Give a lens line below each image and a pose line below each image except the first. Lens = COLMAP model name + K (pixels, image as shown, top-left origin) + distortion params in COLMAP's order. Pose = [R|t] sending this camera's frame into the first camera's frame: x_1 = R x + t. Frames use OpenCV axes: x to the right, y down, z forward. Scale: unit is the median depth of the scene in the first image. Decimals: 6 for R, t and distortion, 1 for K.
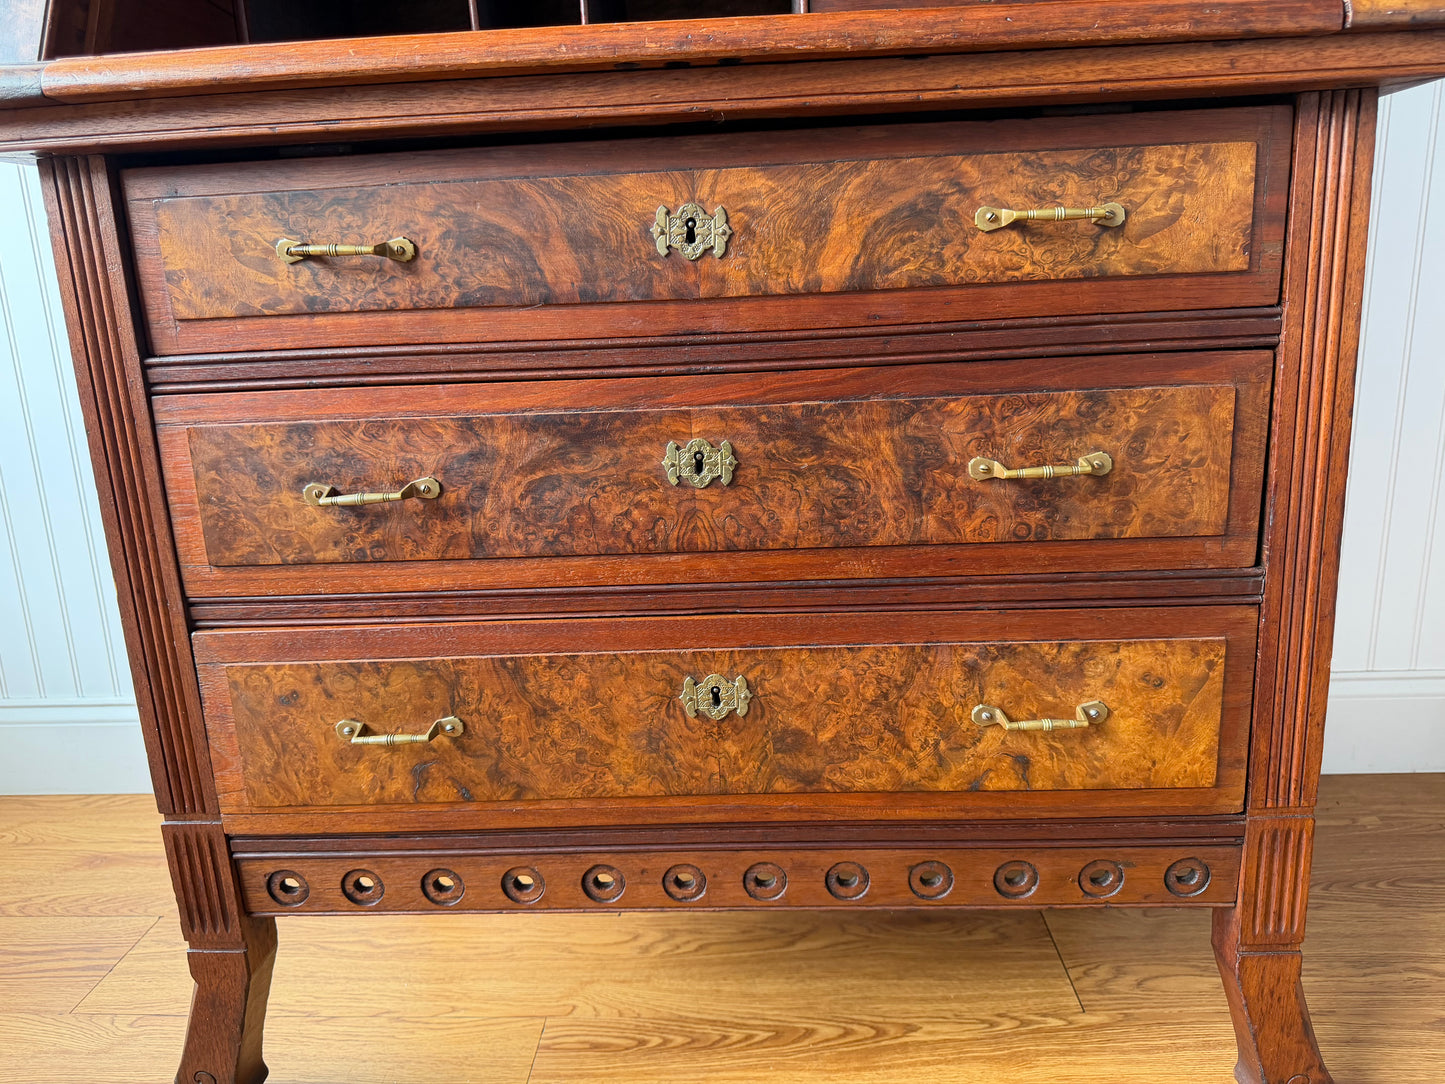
lens RADIAL K [[1041.9, 0, 722.7], [0, 1041.9, 555.7], [0, 0, 1]] dist [0.014122, -0.028190]
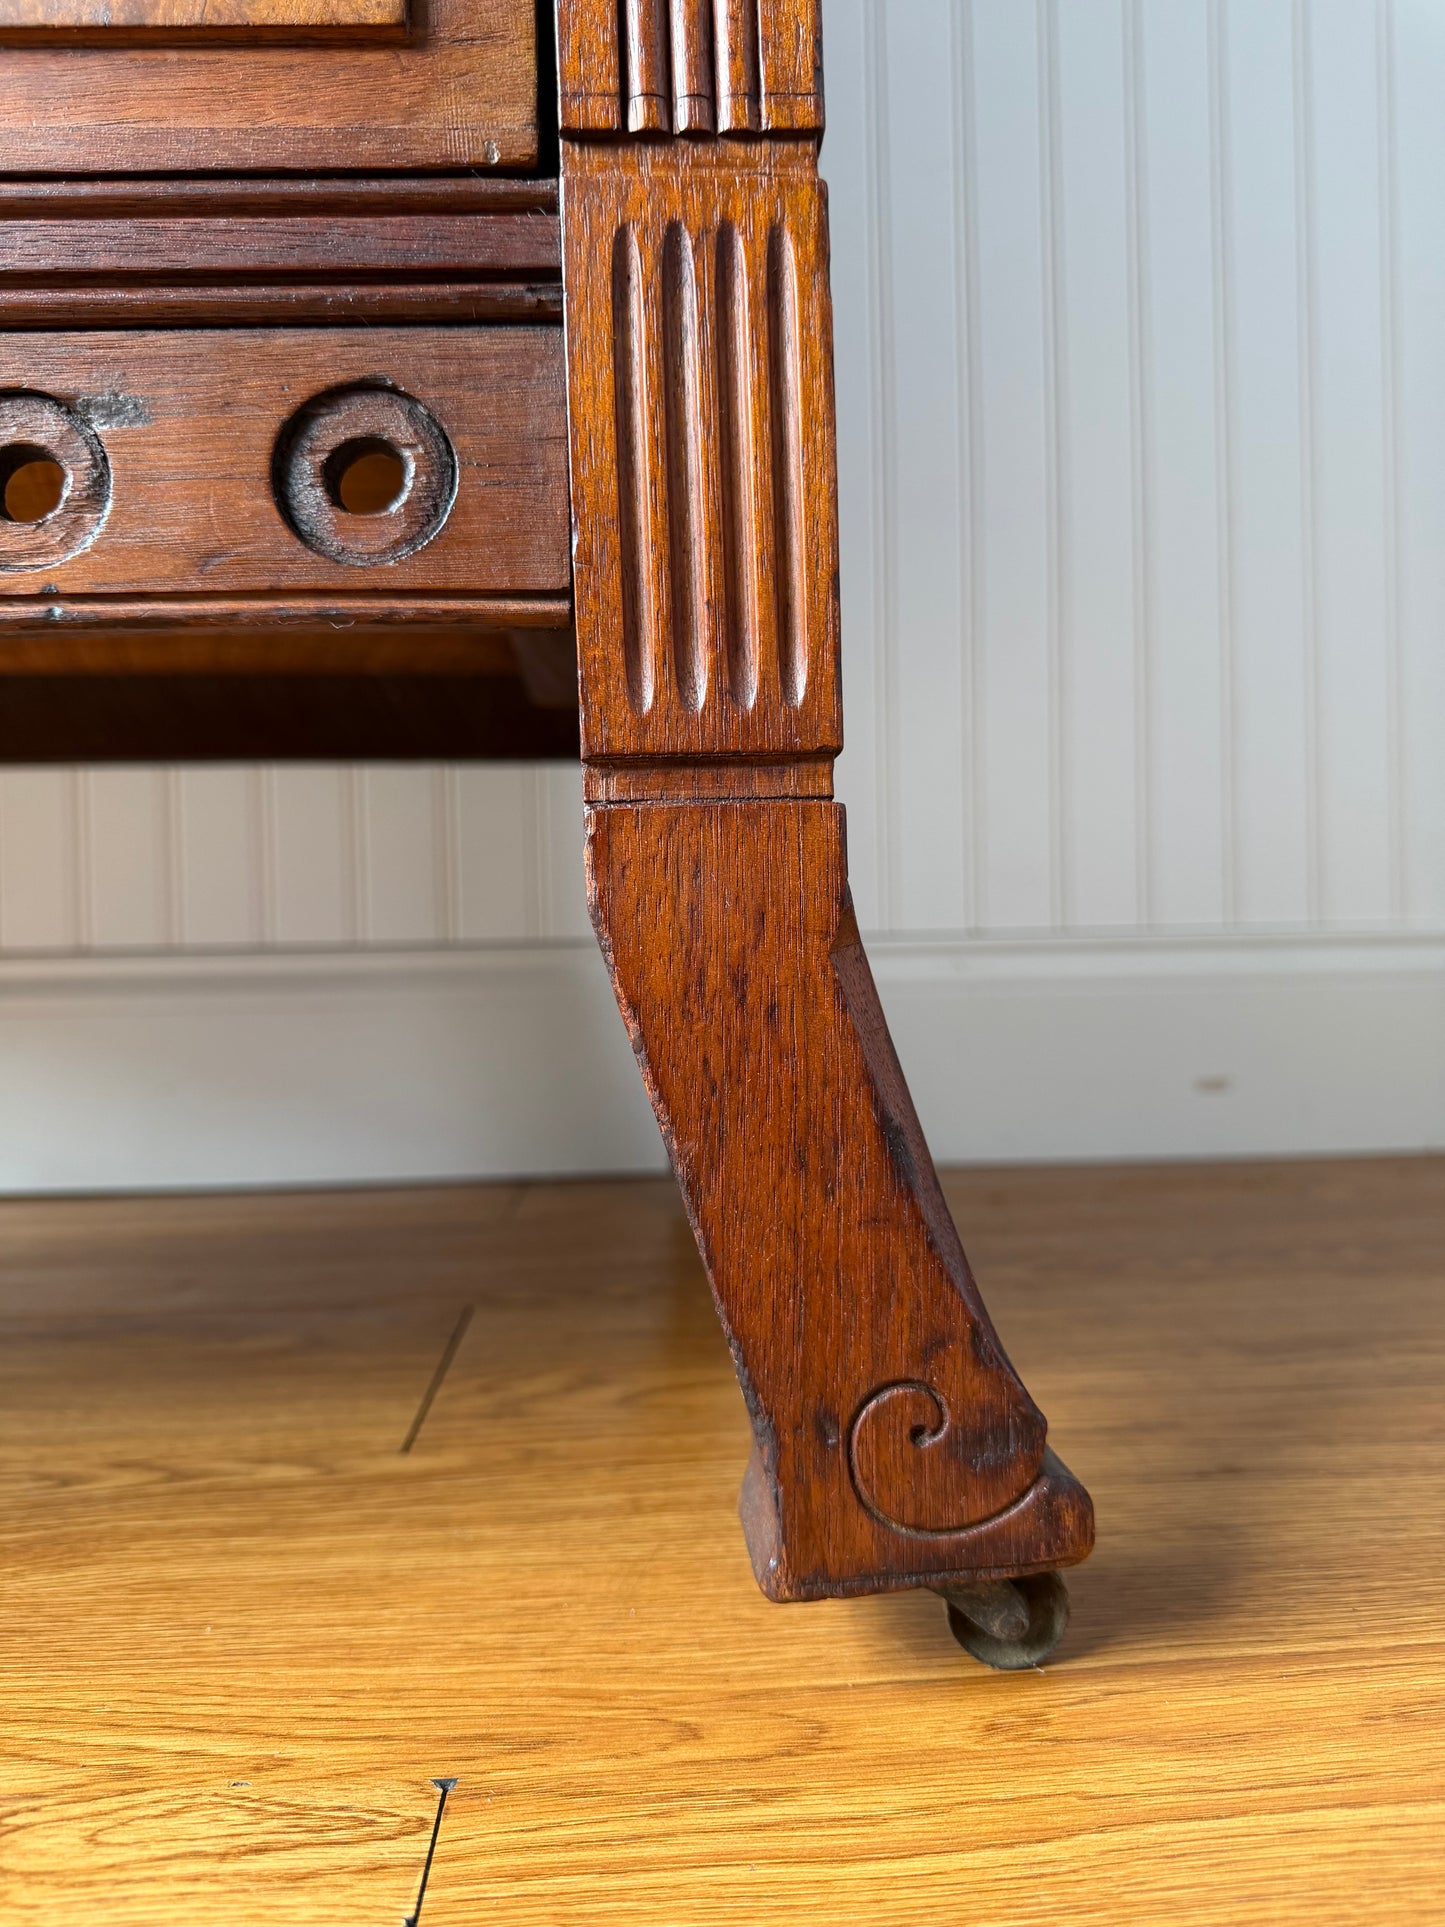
lens RADIAL K [[1389.4, 0, 730.6], [0, 1389.4, 1037.3], [0, 0, 1]] dist [0.014122, -0.028190]
pose [[0.995544, 0.019361, 0.092291, 0.489635], [0.001445, 0.975452, -0.220210, 0.496120], [-0.094289, 0.219362, 0.971077, 0.682730]]
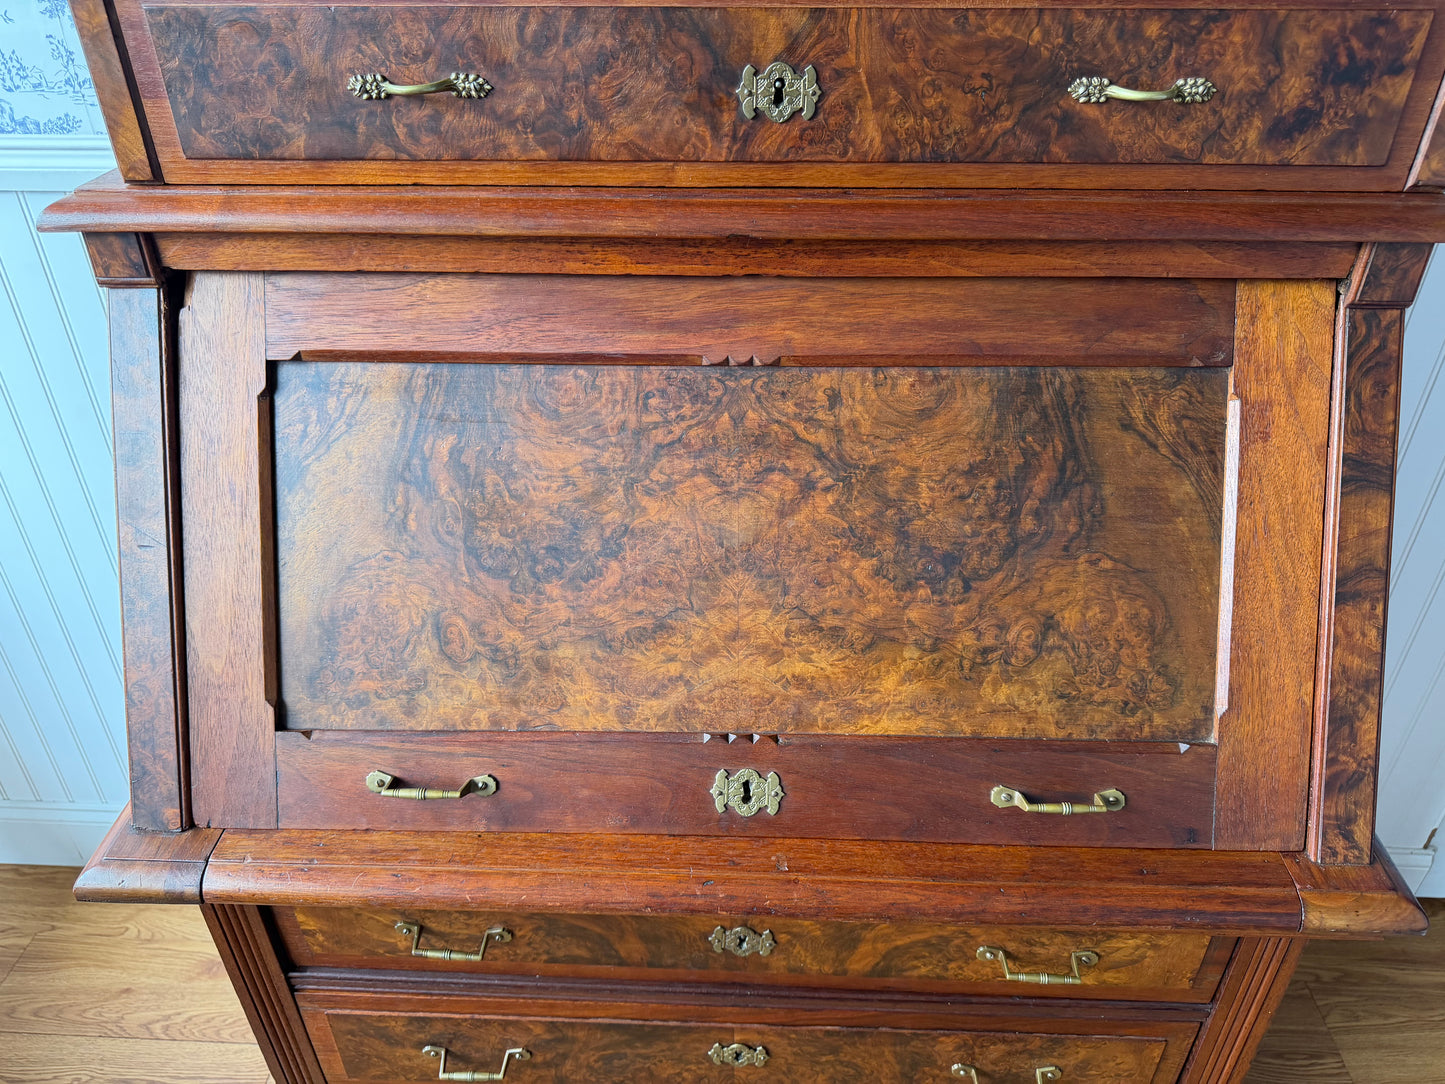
lens RADIAL K [[1041.9, 0, 725.2], [0, 1041.9, 549.3], [0, 0, 1]] dist [0.014122, -0.028190]
pose [[0.999148, 0.034175, 0.023156, -0.079271], [-0.039889, 0.943707, 0.328370, -0.957042], [-0.010631, -0.329013, 0.944265, 0.007346]]
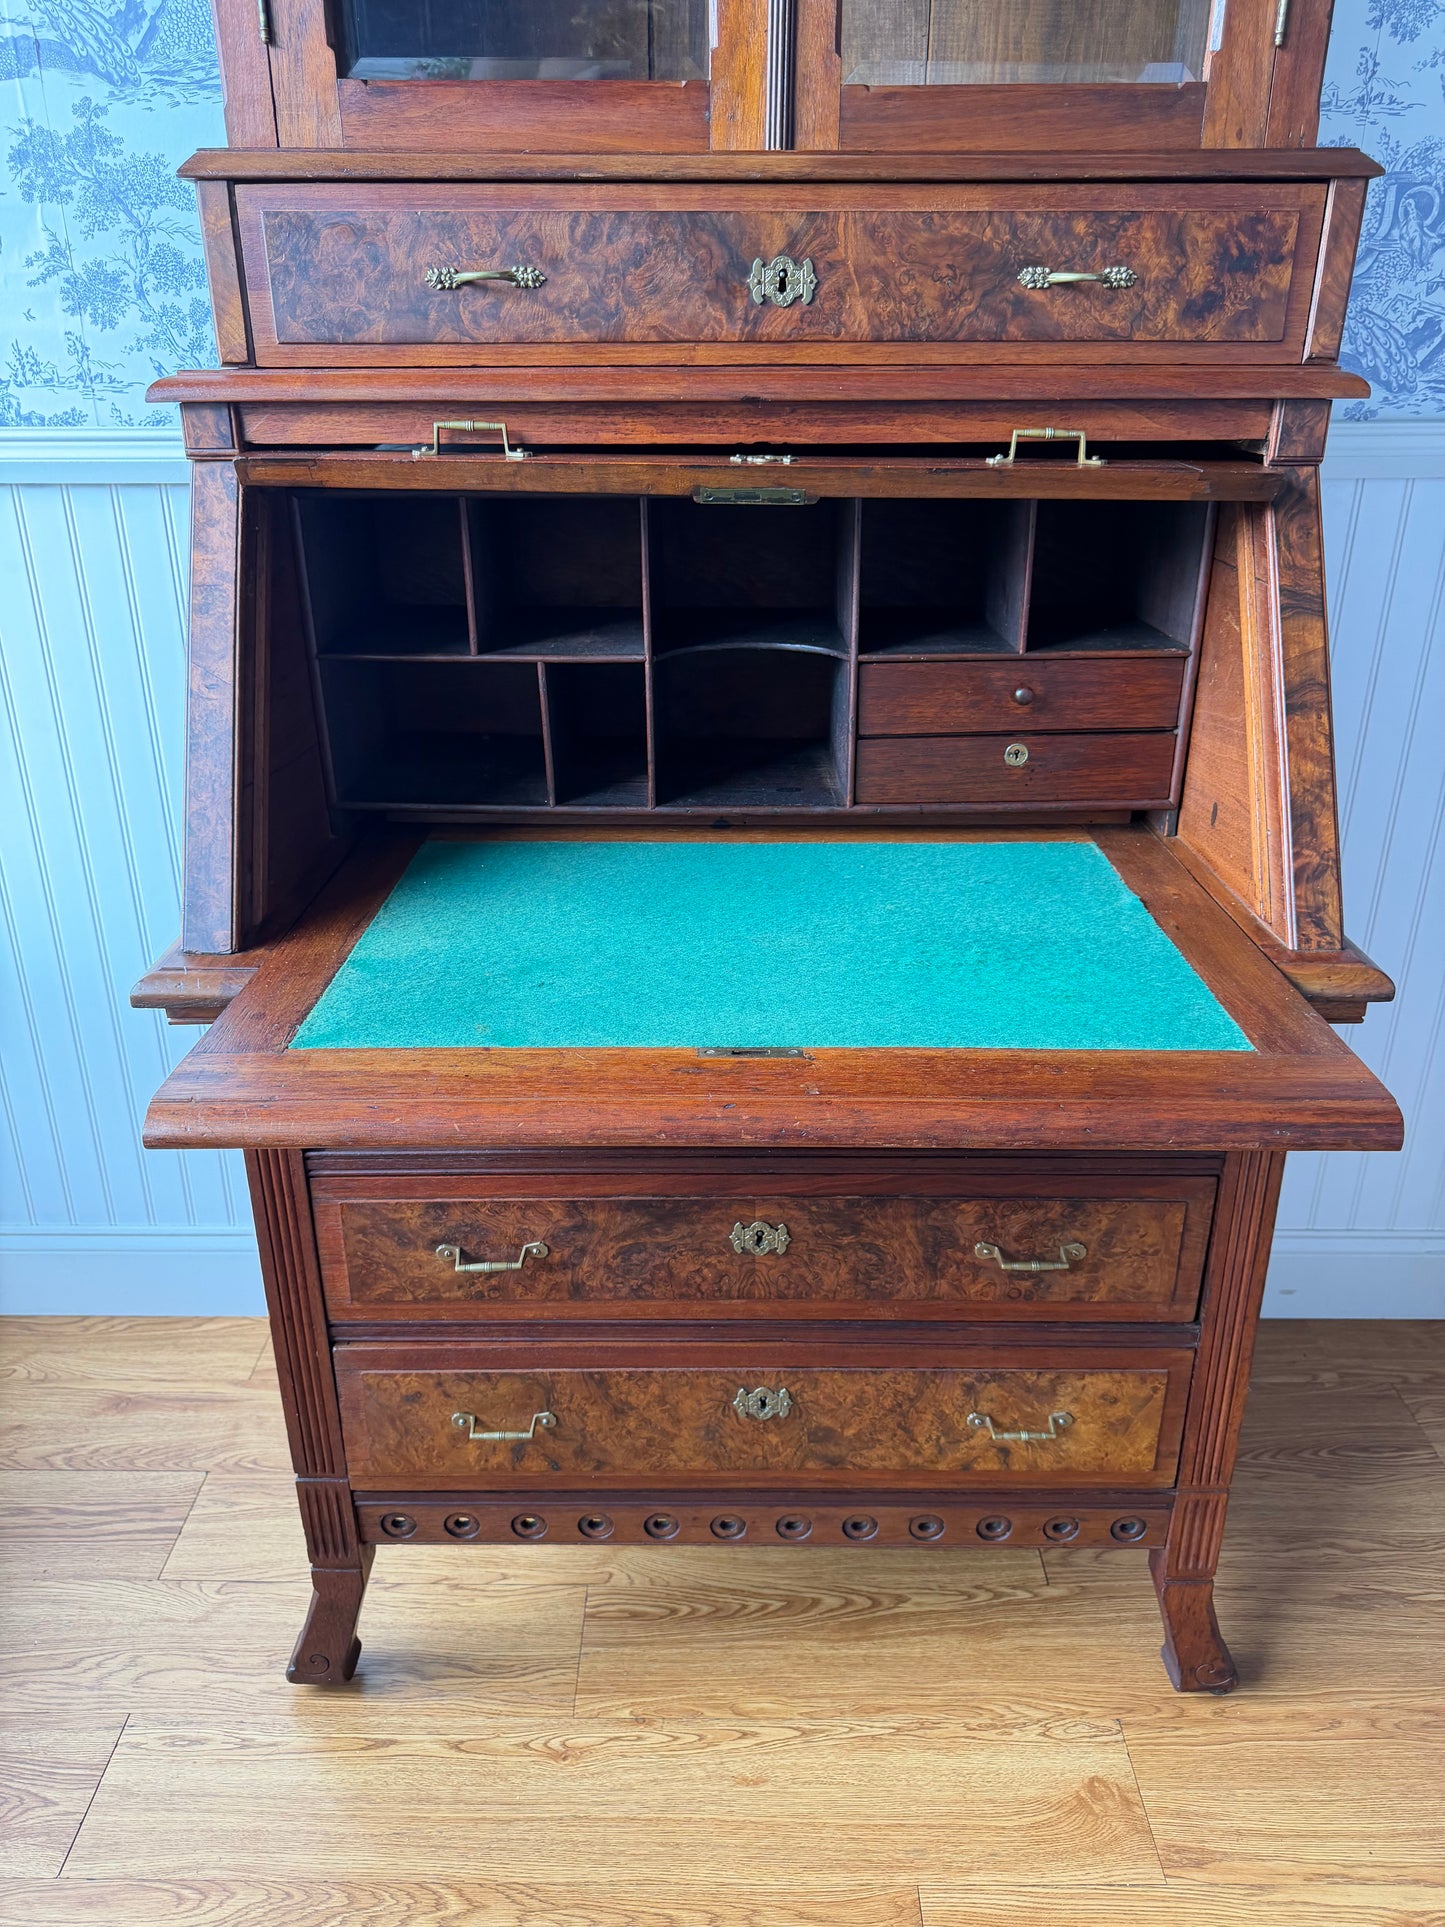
lens RADIAL K [[1389.4, 0, 723.0], [0, 1389.4, 969.6], [0, 0, 1]] dist [0.014122, -0.028190]
pose [[0.998428, 0.021320, 0.051836, -0.141544], [-0.029385, 0.986652, 0.160173, -0.594817], [-0.047729, -0.161444, 0.985727, -0.510664]]
